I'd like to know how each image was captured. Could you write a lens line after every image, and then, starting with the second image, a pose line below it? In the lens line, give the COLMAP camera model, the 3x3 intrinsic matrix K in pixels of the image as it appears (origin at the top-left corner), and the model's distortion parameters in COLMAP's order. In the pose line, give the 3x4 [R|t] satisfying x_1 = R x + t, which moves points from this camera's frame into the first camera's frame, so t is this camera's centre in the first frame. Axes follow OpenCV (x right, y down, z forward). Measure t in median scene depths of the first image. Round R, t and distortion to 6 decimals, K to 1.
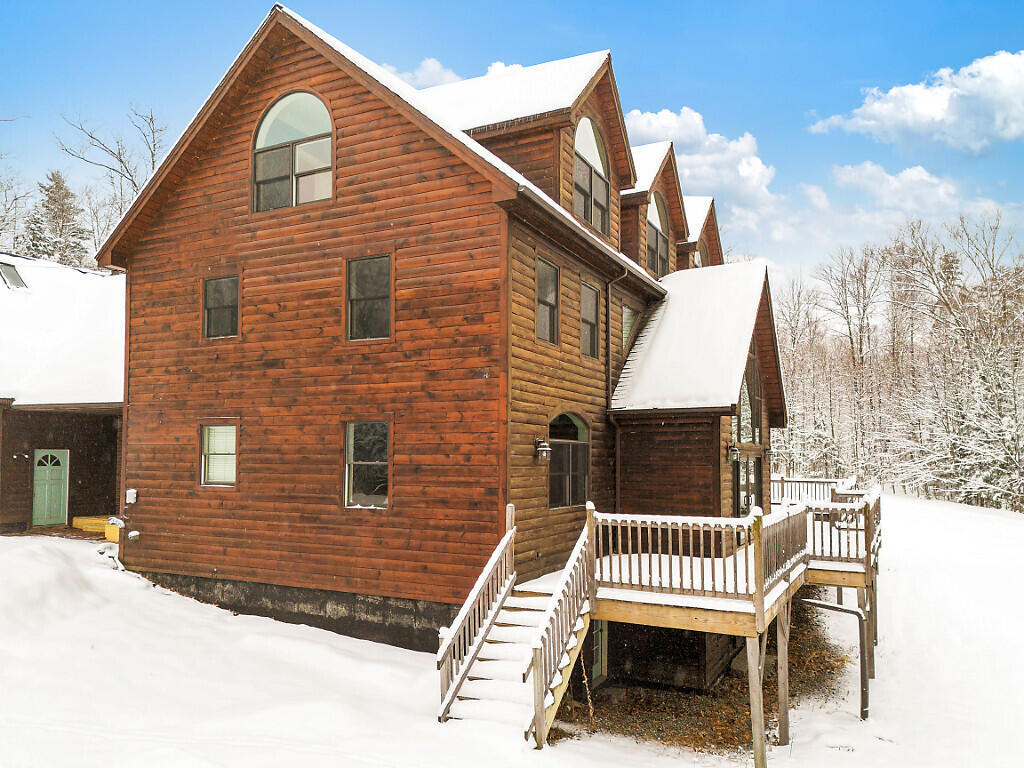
lens RADIAL K [[760.9, 0, 512.0], [0, 760.9, 384.0], [0, 0, 1]] dist [0.011192, -0.001284]
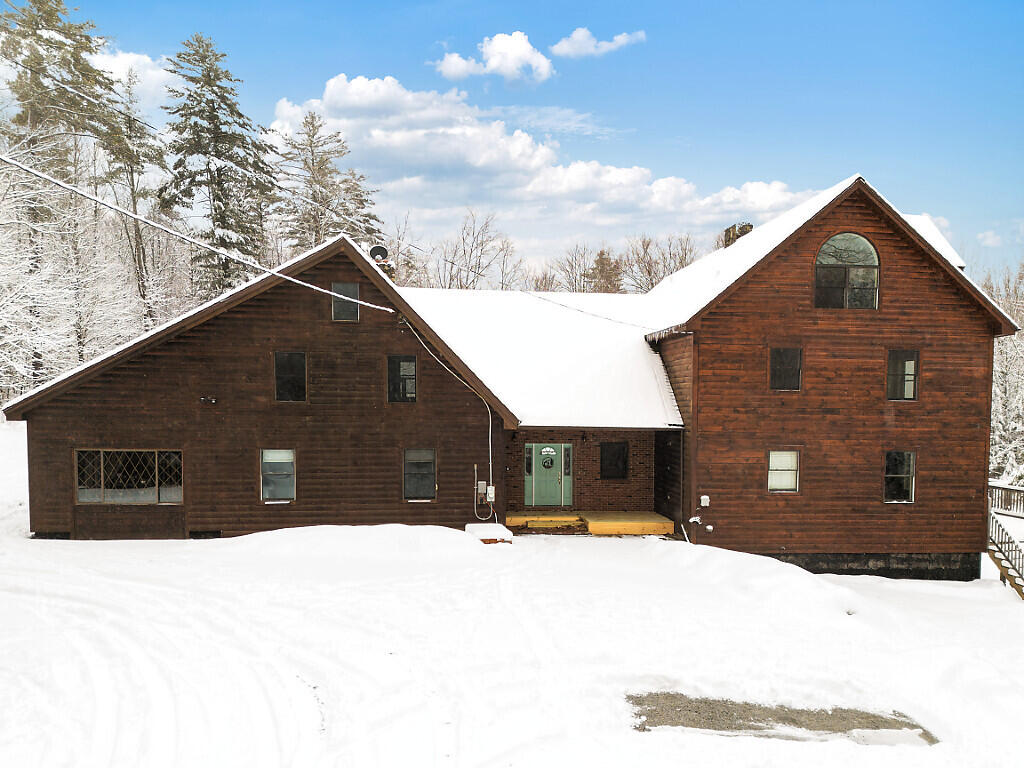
lens RADIAL K [[760.9, 0, 512.0], [0, 760.9, 384.0], [0, 0, 1]] dist [0.011192, -0.001284]
pose [[0.855196, 0.008224, 0.518240, -1.680151], [-0.058989, 0.994922, 0.081555, -0.170957], [-0.514937, -0.100316, 0.851338, 0.037833]]
